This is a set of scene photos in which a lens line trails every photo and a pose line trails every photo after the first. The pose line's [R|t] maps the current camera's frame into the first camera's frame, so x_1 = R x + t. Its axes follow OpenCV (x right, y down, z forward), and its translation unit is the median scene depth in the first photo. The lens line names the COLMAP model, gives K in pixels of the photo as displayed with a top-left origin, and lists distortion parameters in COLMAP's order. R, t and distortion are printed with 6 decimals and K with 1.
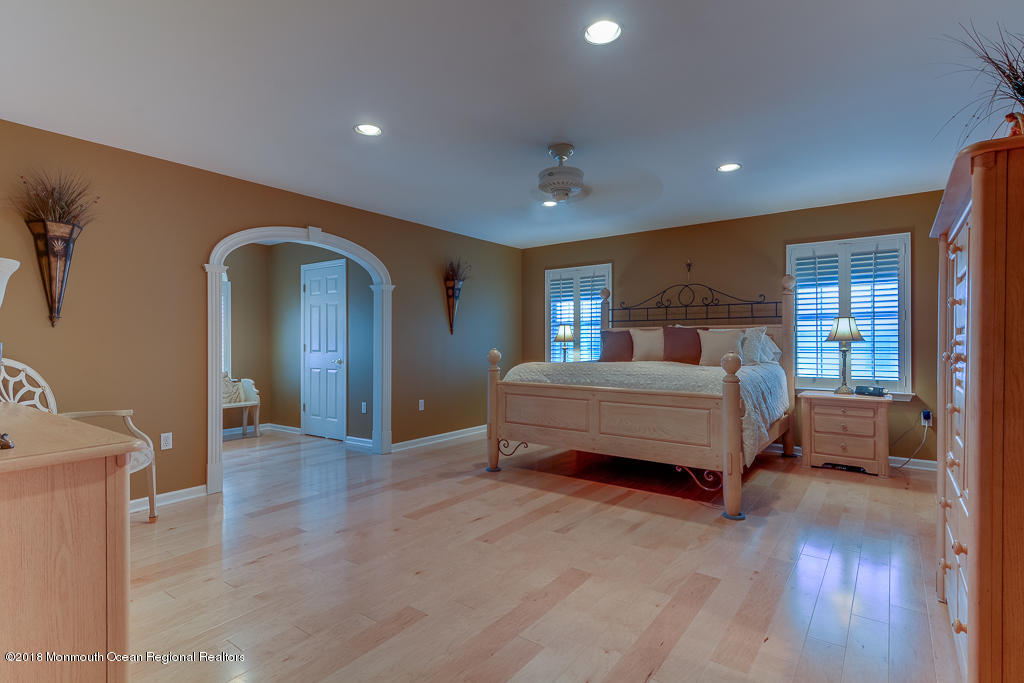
lens RADIAL K [[505.9, 0, 515.2], [0, 505.9, 343.9], [0, 0, 1]] dist [0.011022, -0.000763]
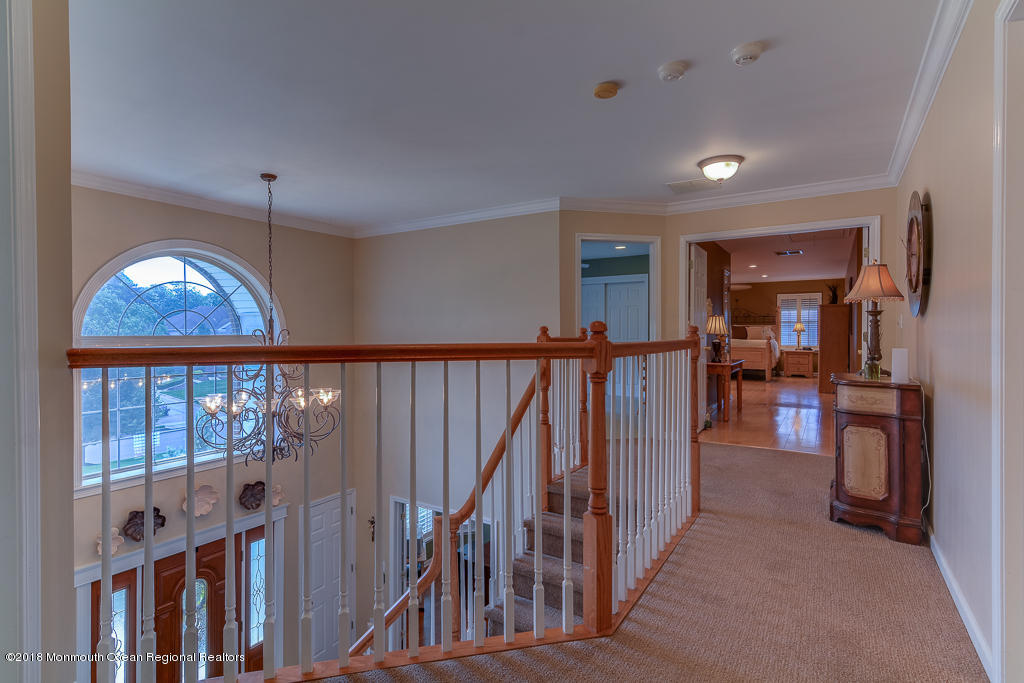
lens RADIAL K [[515.5, 0, 503.7], [0, 515.5, 335.8], [0, 0, 1]] dist [0.015144, 0.000118]
pose [[0.997284, 0.001692, 0.073626, -1.154214], [-0.002574, 0.999926, 0.011891, -0.010445], [-0.073600, -0.012048, 0.997215, -1.684140]]
